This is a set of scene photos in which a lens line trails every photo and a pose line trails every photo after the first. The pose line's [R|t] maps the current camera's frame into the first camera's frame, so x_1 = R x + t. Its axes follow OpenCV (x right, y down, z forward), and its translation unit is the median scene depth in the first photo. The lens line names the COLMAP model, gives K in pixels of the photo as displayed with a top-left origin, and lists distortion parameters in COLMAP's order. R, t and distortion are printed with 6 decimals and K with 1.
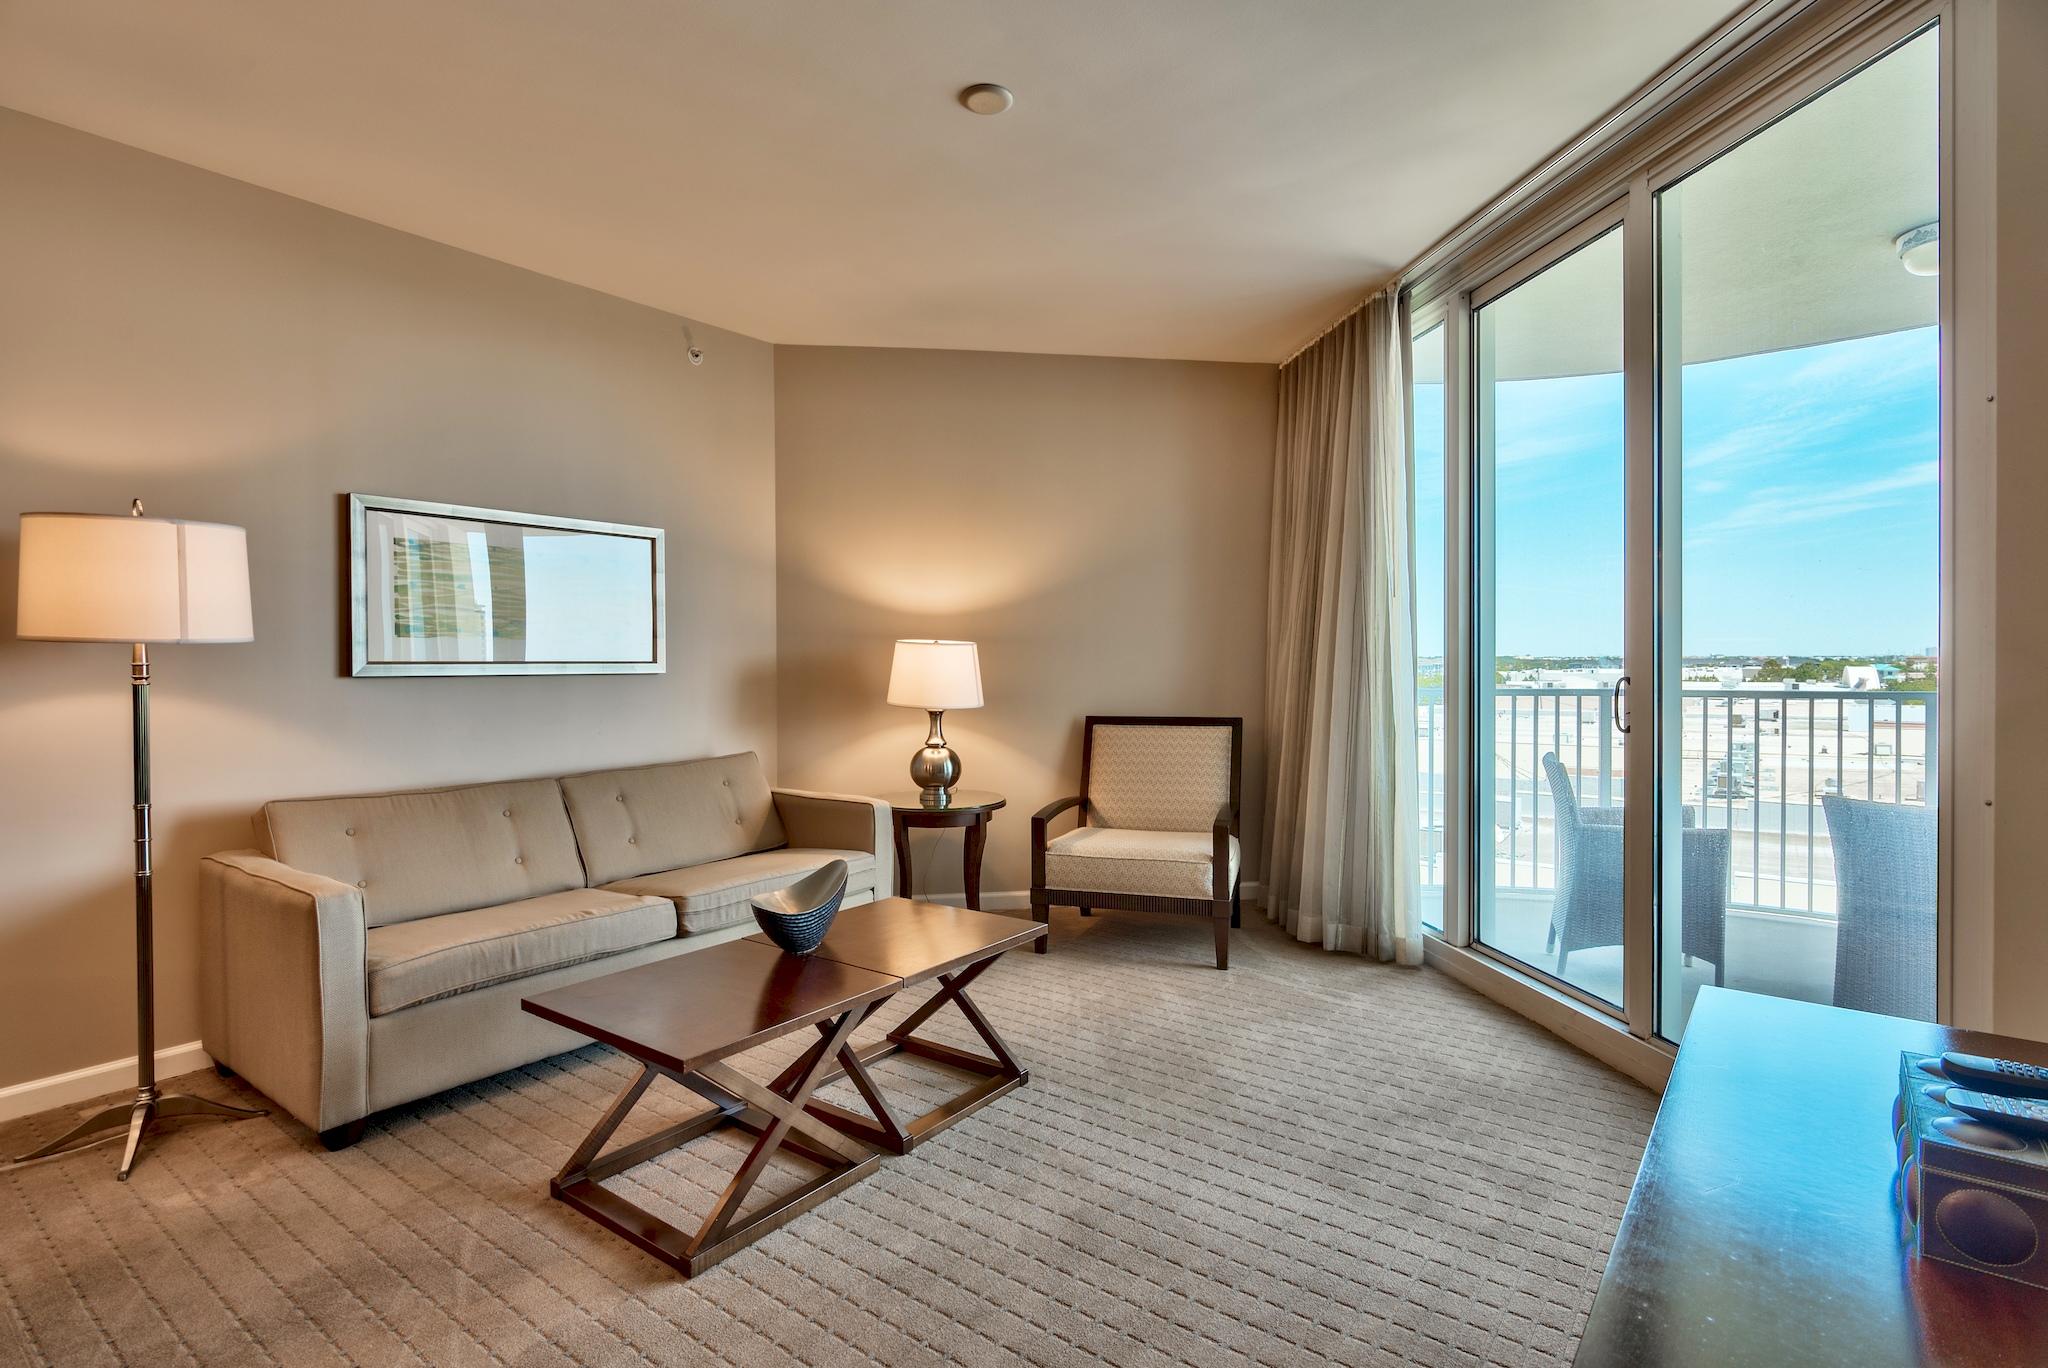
lens RADIAL K [[1004.8, 0, 1018.5], [0, 1004.8, 671.7], [0, 0, 1]] dist [-0.001212, -0.000135]
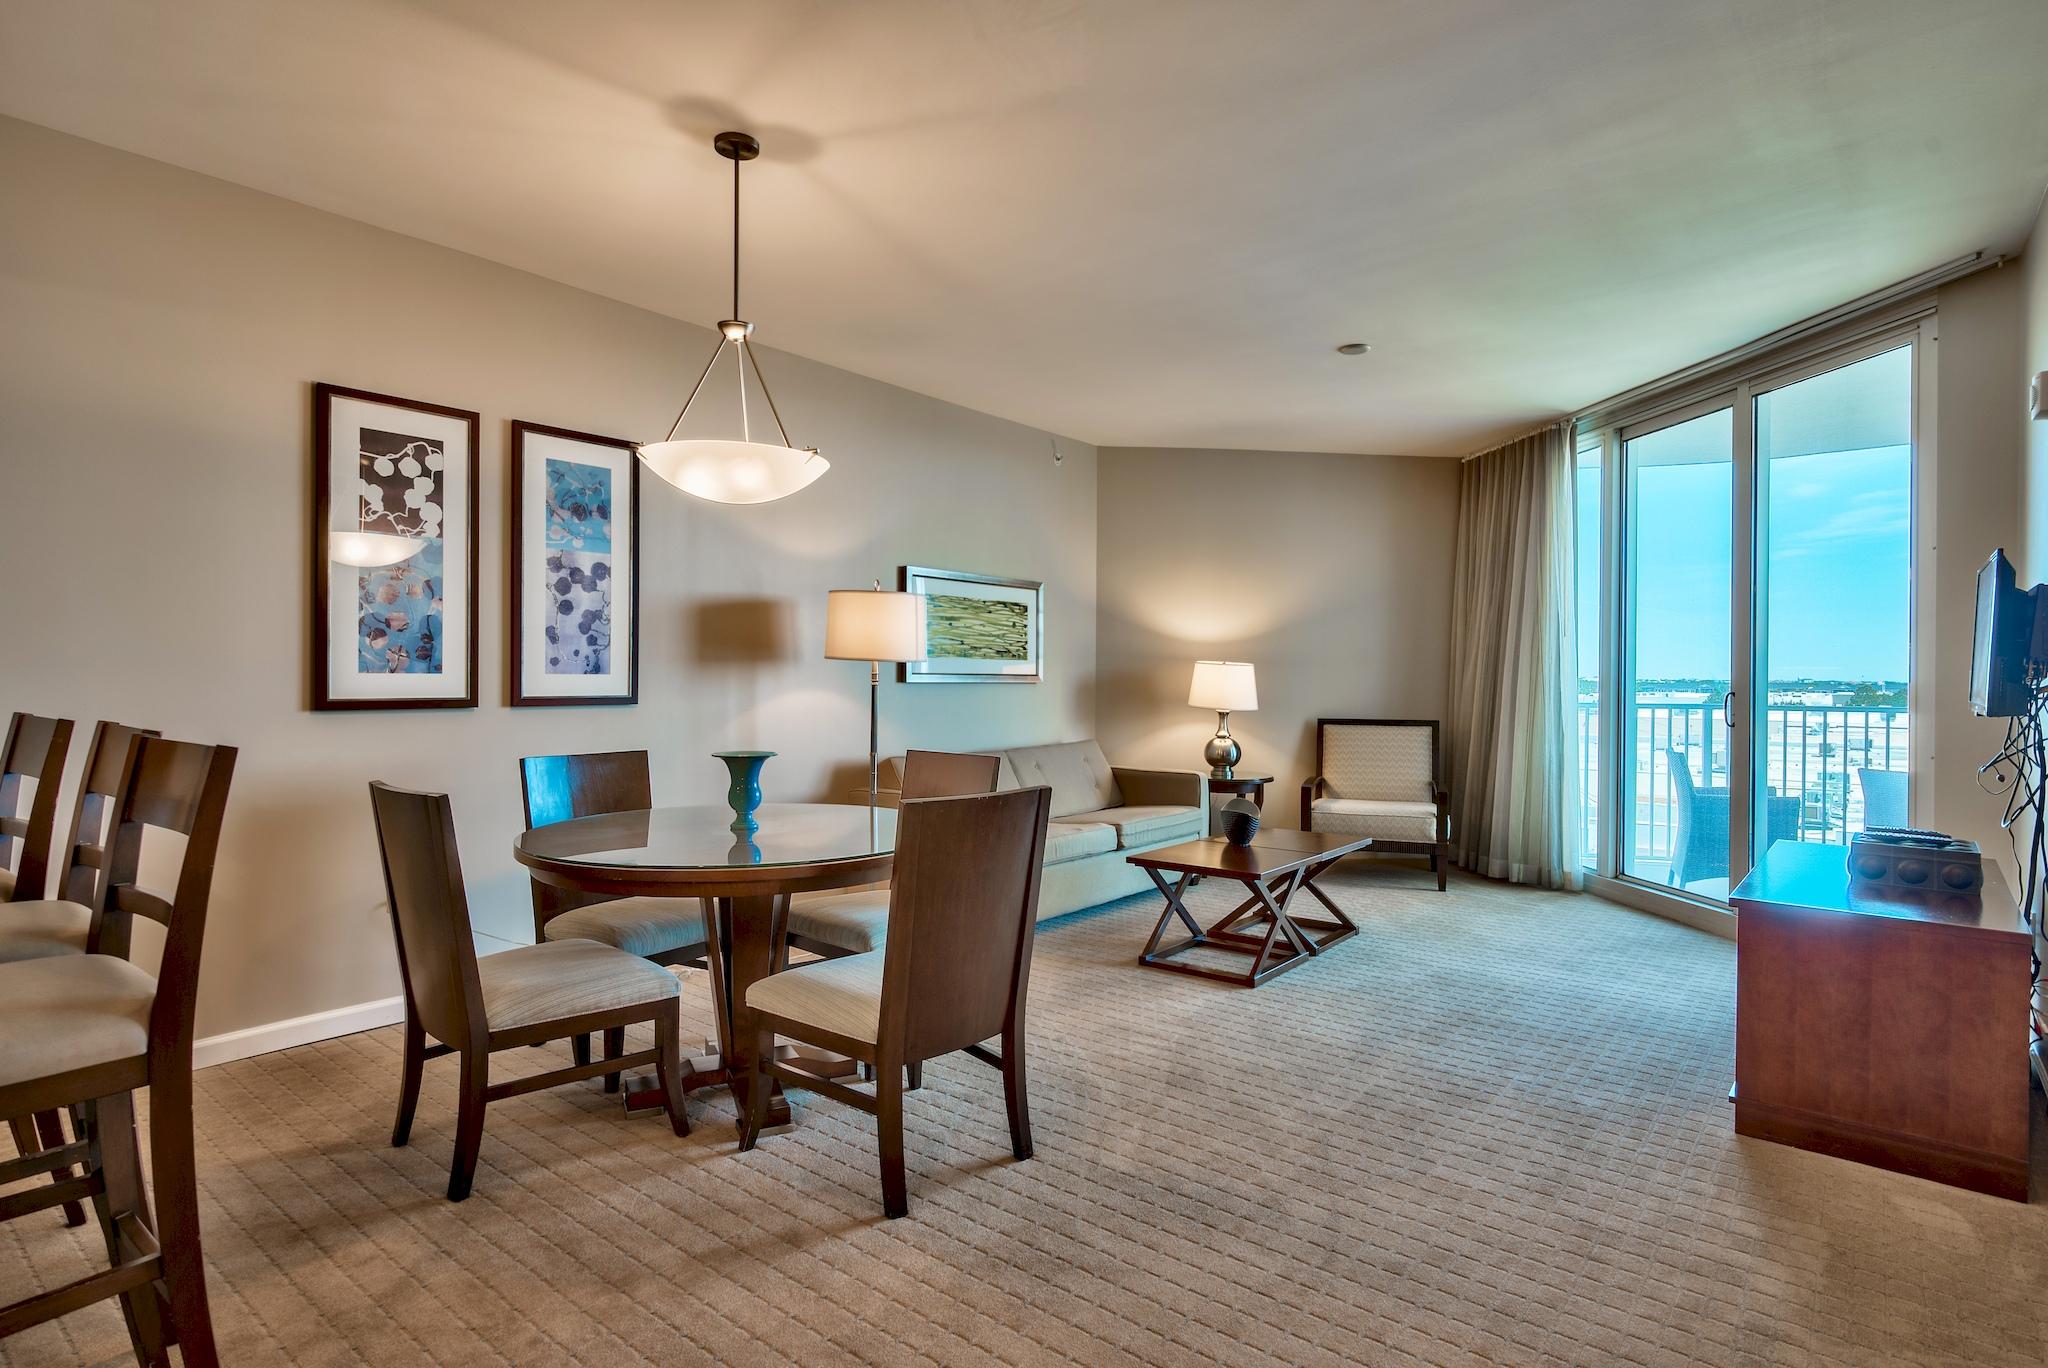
lens RADIAL K [[1063.8, 0, 1016.8], [0, 1063.8, 678.7], [0, 0, 1]] dist [0.004590, 0.000239]
pose [[0.999514, 0.012616, -0.028497, -0.360353], [-0.012849, 0.999885, -0.008015, 0.008802], [0.028392, 0.008378, 0.999562, -0.541584]]
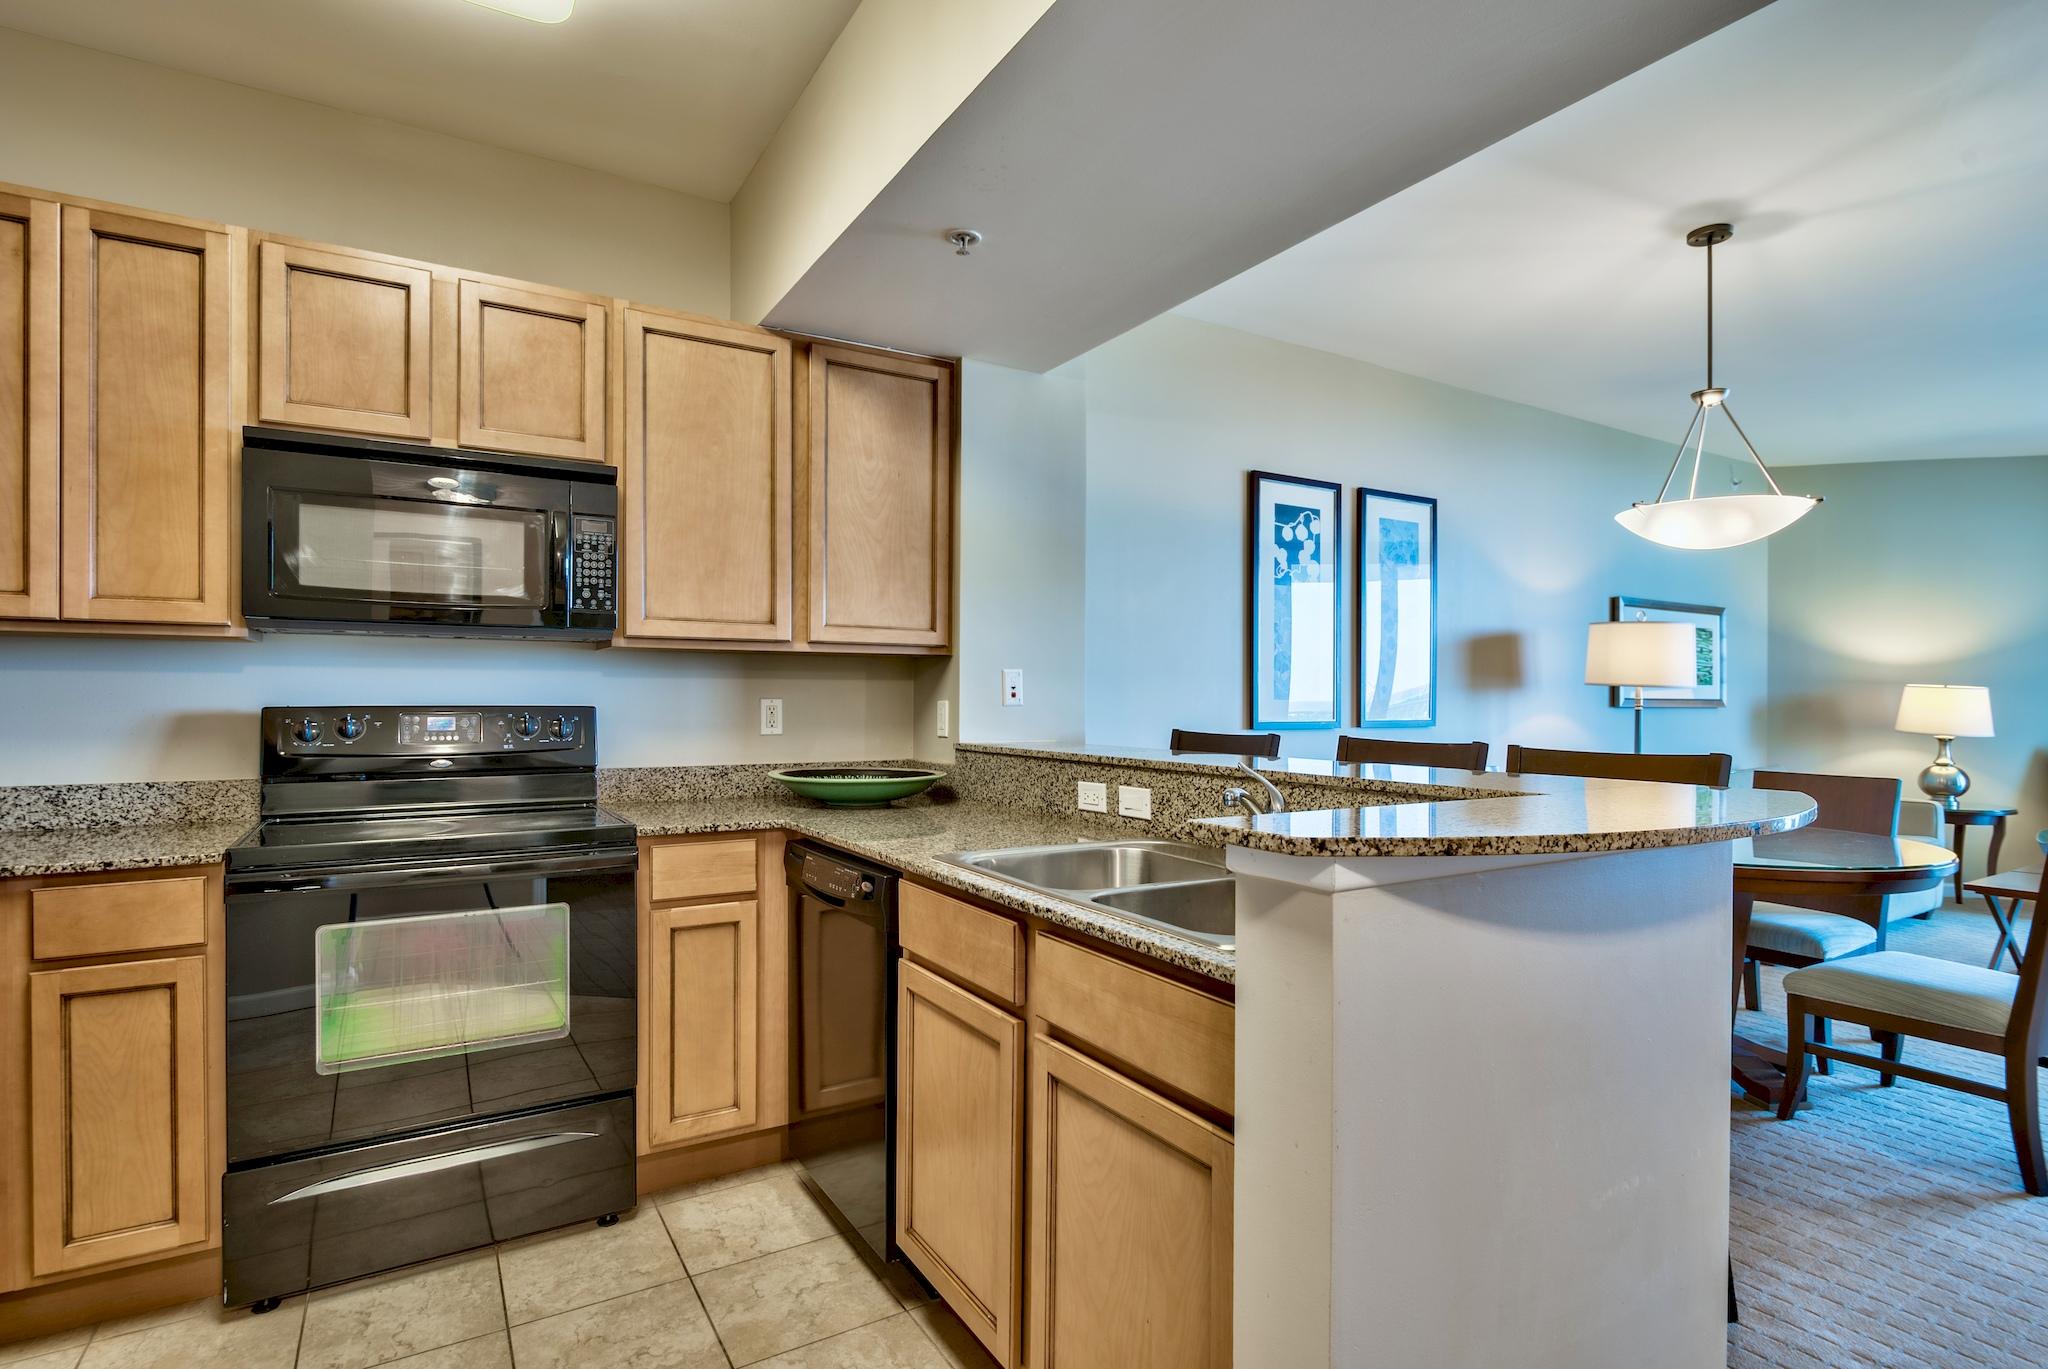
lens RADIAL K [[1018.4, 0, 1026.4], [0, 1018.4, 704.0], [0, 0, 1]] dist [-0.001983, -0.000370]
pose [[0.931705, 0.011367, -0.363039, -0.791830], [-0.012910, 0.999915, -0.001826, 0.013240], [0.362987, 0.006388, 0.931772, -0.750627]]
